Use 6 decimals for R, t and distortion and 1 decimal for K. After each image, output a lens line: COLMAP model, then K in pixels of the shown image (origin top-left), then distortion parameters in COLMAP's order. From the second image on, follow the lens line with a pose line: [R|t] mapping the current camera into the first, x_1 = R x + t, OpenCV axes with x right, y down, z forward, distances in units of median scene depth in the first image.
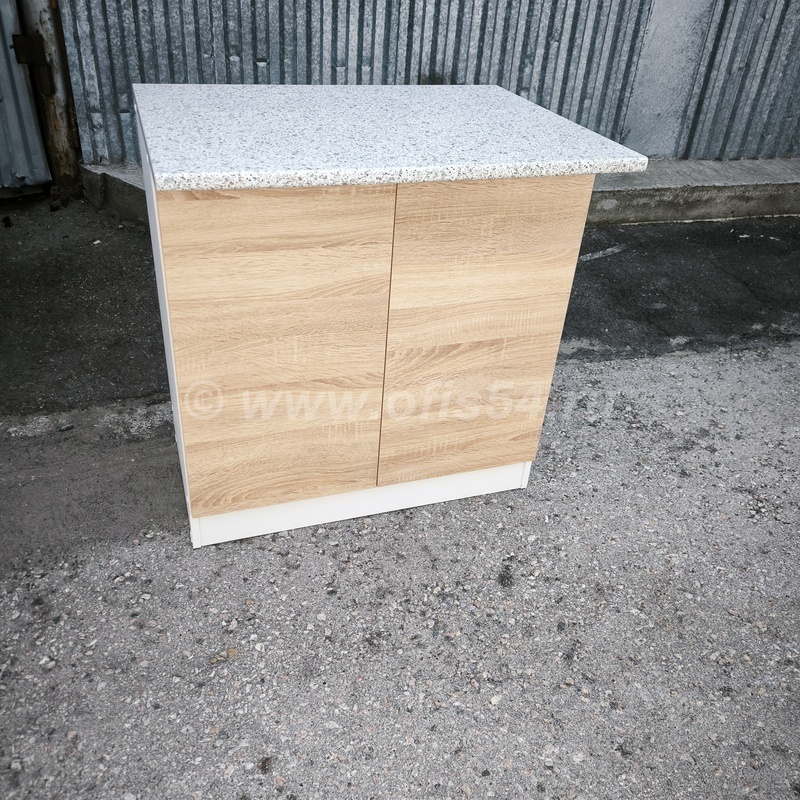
lens RADIAL K [[751.6, 0, 399.5], [0, 751.6, 402.7], [0, 0, 1]] dist [0.005961, 0.000000]
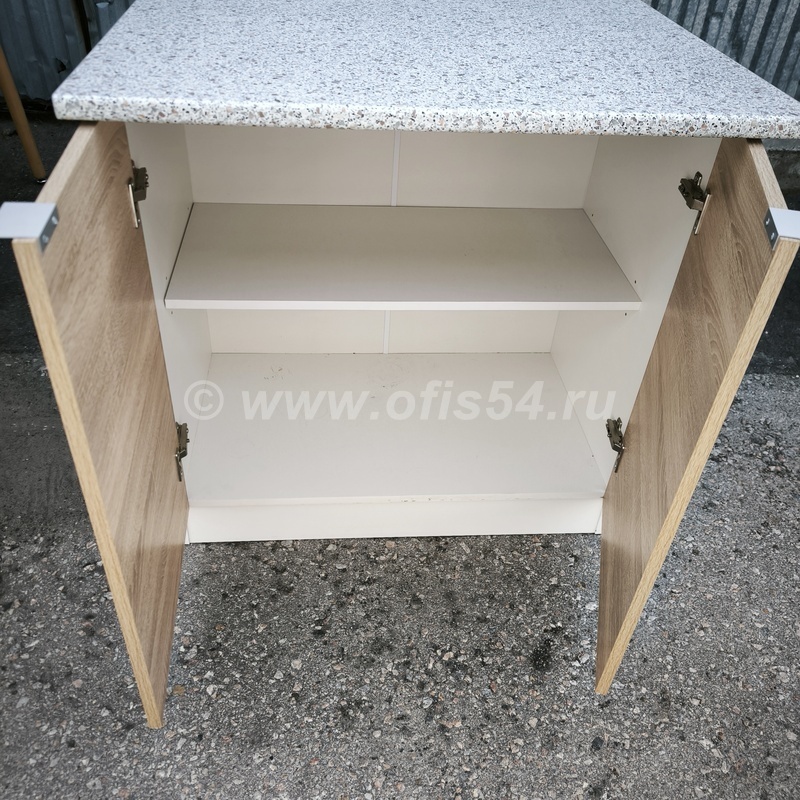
lens RADIAL K [[751.6, 0, 399.8], [0, 751.6, 397.2], [0, 0, 1]] dist [0.005961, 0.000000]
pose [[0.968109, 0.146073, -0.203538, 0.130768], [-0.129901, 0.987366, 0.090740, -0.090971], [0.214222, -0.061407, 0.974853, 0.253279]]
